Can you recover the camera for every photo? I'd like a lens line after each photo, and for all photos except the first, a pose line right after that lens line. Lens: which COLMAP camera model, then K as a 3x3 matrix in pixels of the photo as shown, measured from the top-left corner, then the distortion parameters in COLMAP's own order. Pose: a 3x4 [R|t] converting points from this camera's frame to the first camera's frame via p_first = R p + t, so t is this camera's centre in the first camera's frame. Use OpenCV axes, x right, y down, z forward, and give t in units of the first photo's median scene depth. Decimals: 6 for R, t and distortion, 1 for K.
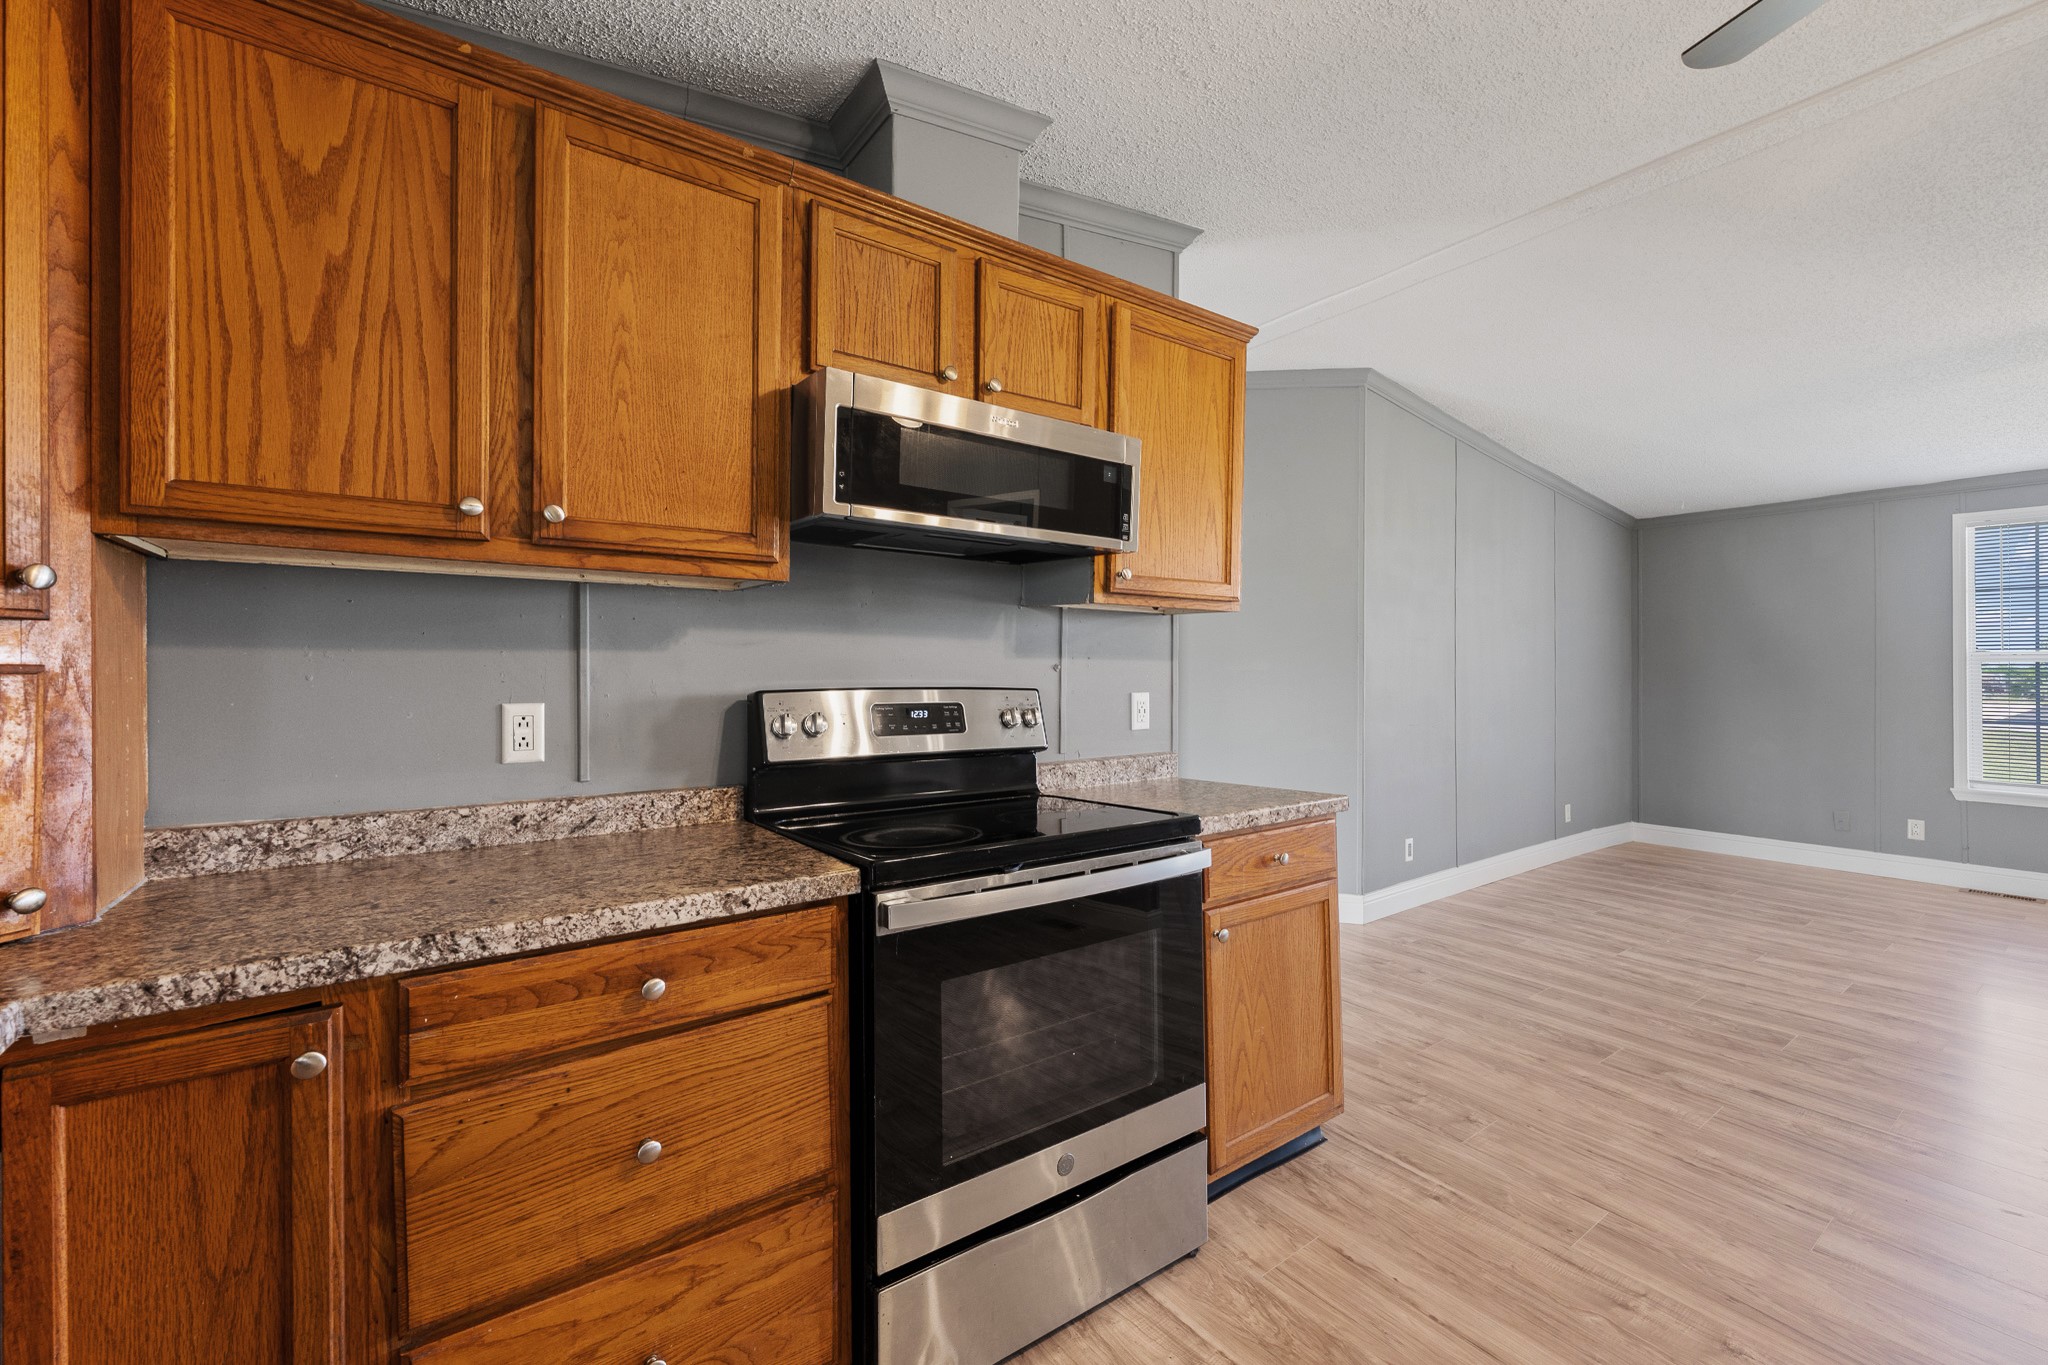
lens RADIAL K [[841.9, 0, 1037.8], [0, 841.9, 666.9], [0, 0, 1]] dist [0.000954, 0.000135]
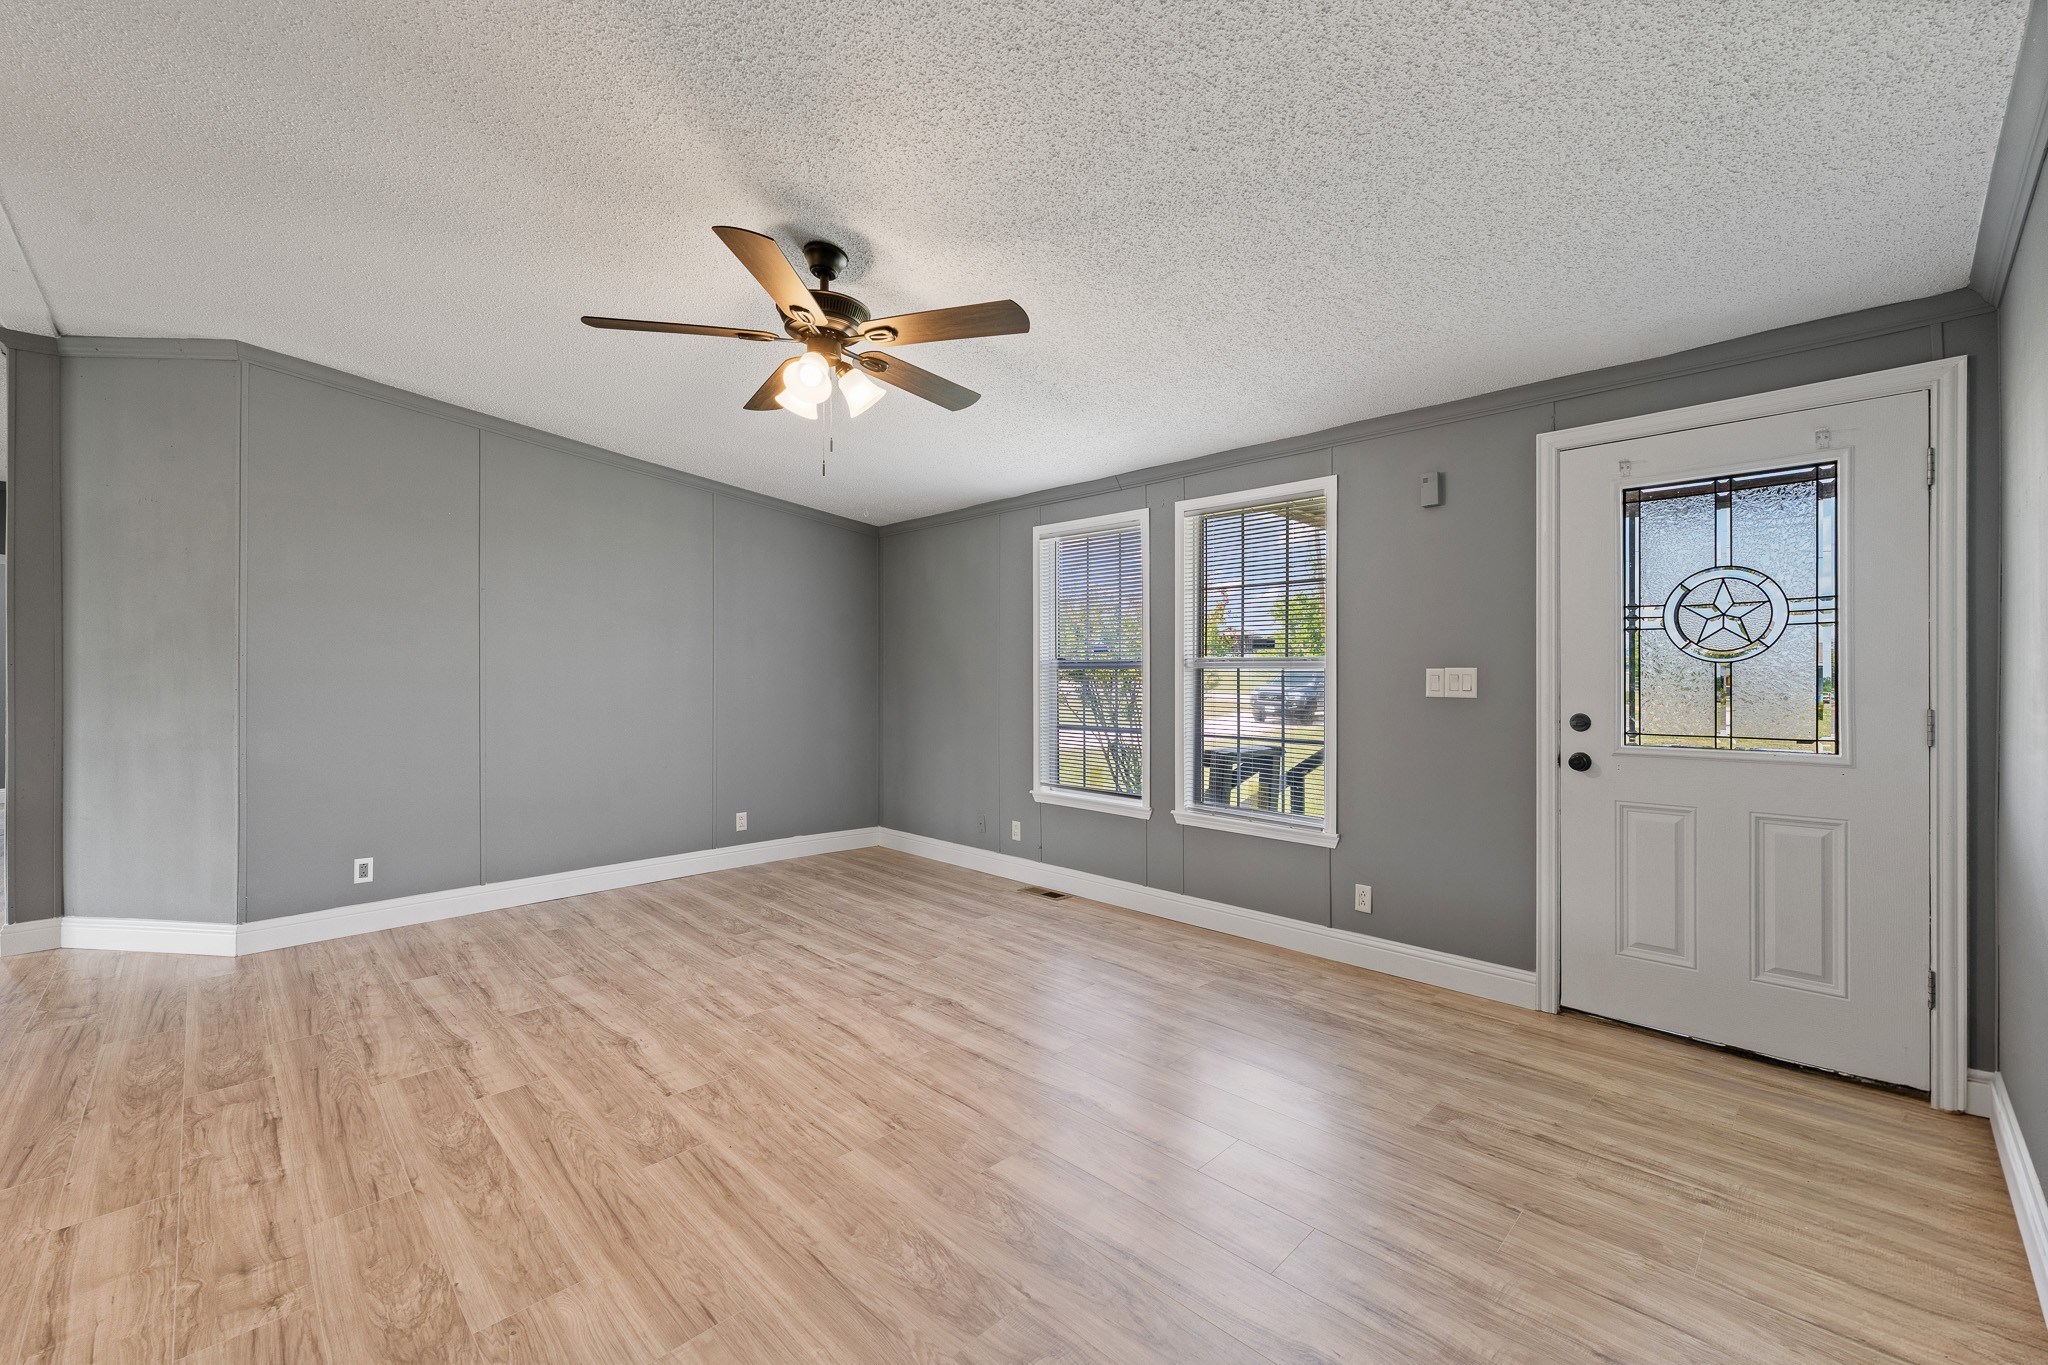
lens RADIAL K [[828.0, 0, 1020.6], [0, 828.0, 679.9], [0, 0, 1]] dist [-0.000990, 0.001905]
pose [[0.989283, -0.001616, 0.146002, 2.504039], [0.000160, 0.999950, 0.009988, -0.002823], [-0.146011, -0.009857, 0.989234, -0.007535]]
